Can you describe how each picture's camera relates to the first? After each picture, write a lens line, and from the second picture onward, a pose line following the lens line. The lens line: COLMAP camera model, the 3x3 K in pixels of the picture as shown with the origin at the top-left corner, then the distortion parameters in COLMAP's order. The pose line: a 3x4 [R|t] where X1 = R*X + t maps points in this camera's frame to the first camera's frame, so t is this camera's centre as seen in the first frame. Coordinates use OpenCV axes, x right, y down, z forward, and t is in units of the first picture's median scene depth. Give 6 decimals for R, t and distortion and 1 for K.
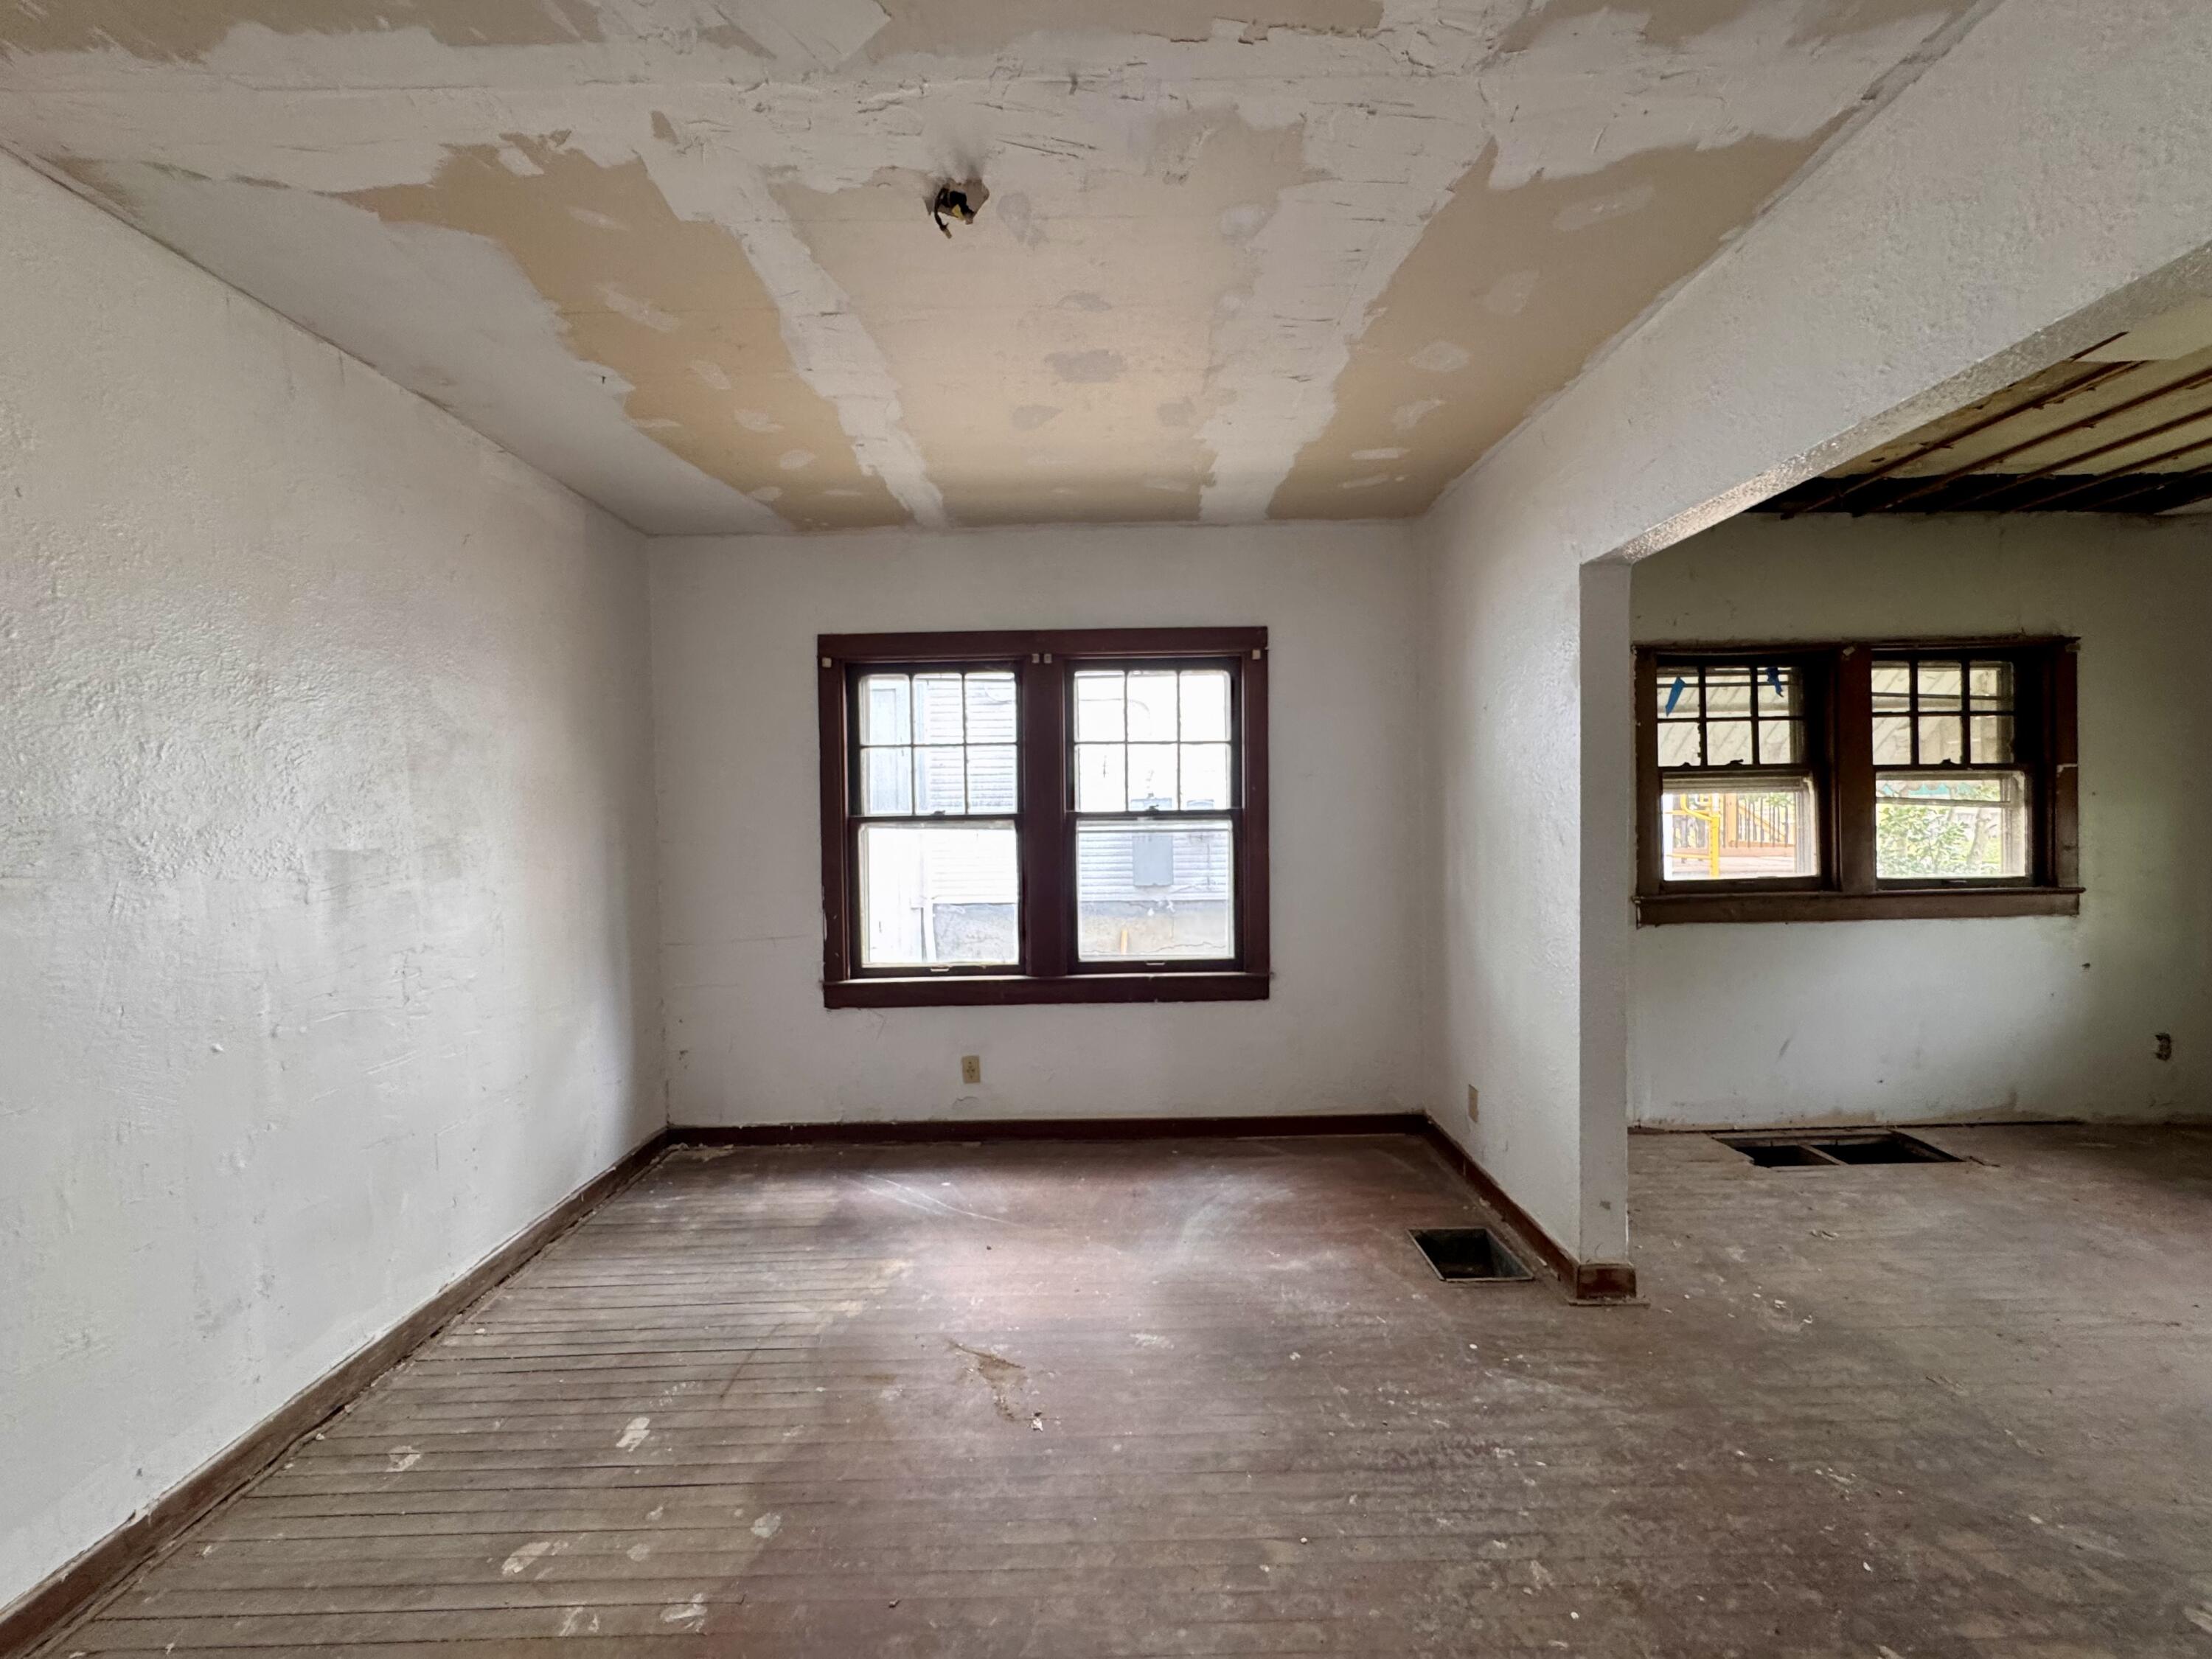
lens RADIAL K [[887.0, 0, 1109.3], [0, 887.0, 819.6], [0, 0, 1]] dist [-0.003015, 0.000976]
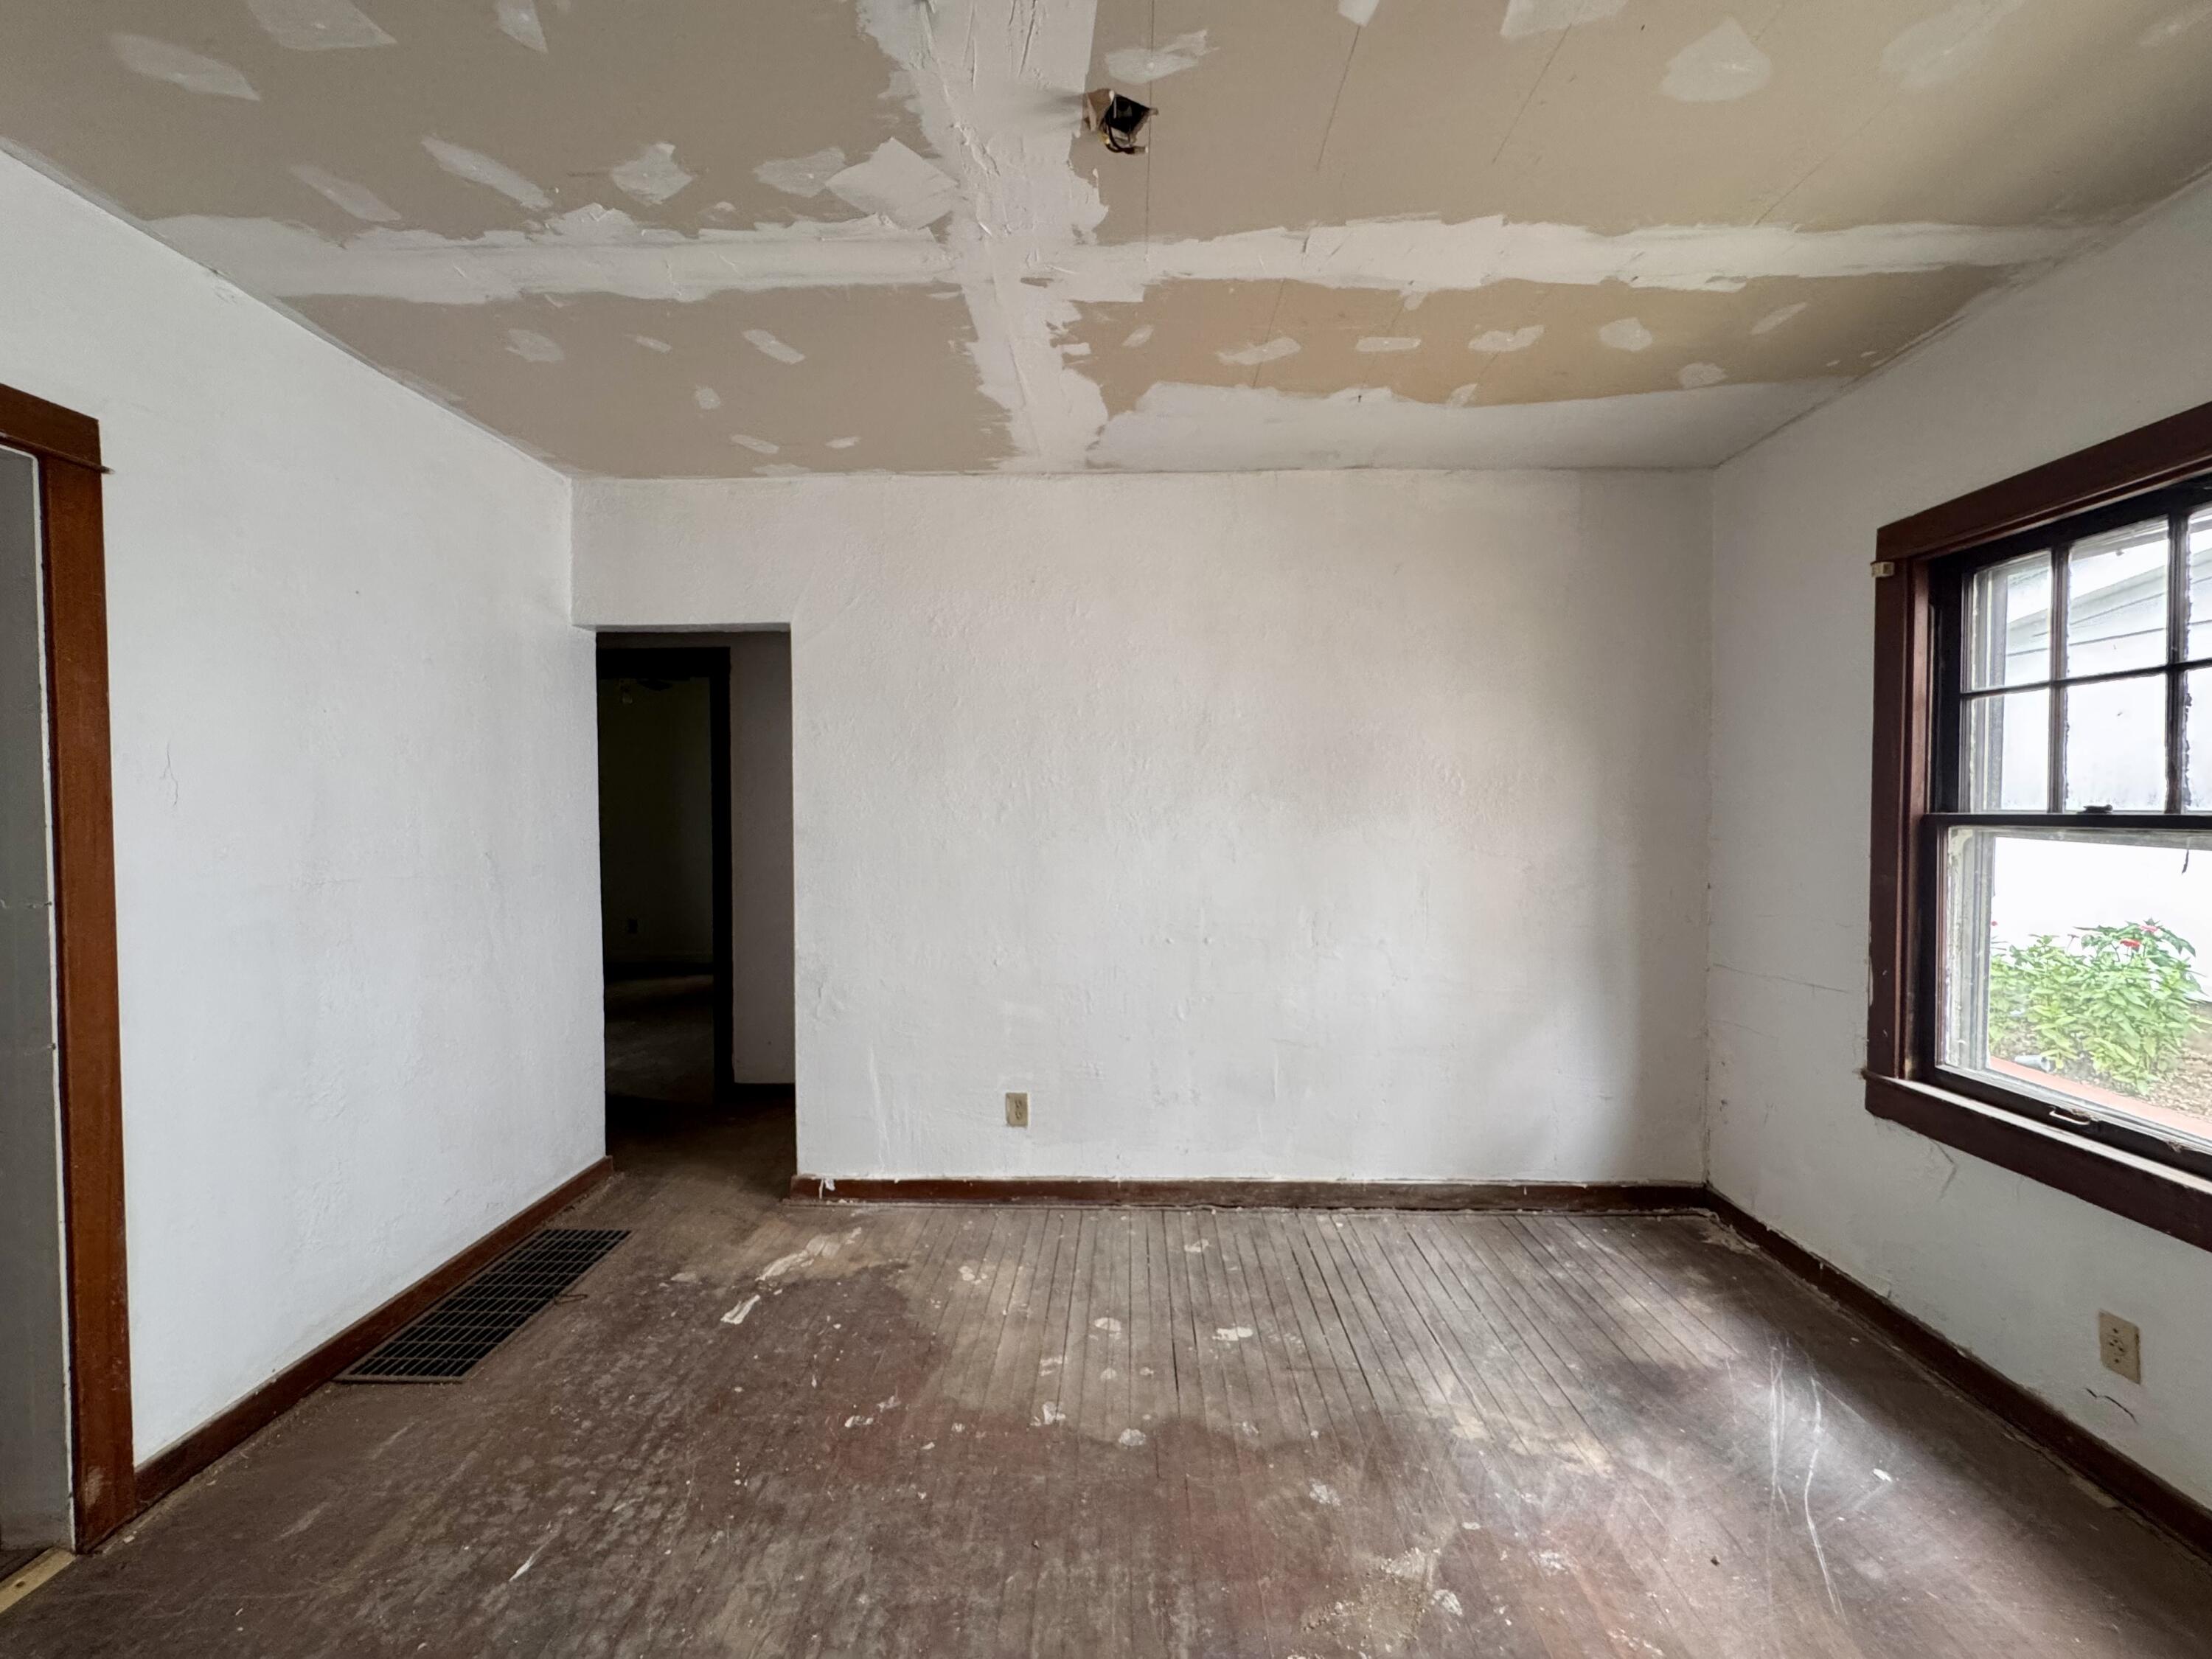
lens RADIAL K [[887.0, 0, 1097.8], [0, 887.0, 820.3], [0, 0, 1]] dist [-0.003015, 0.000976]
pose [[-0.032010, 0.031616, -0.998987, 0.373452], [-0.014845, 0.999374, 0.032104, -0.011422], [0.999377, 0.015857, -0.031520, 0.513639]]
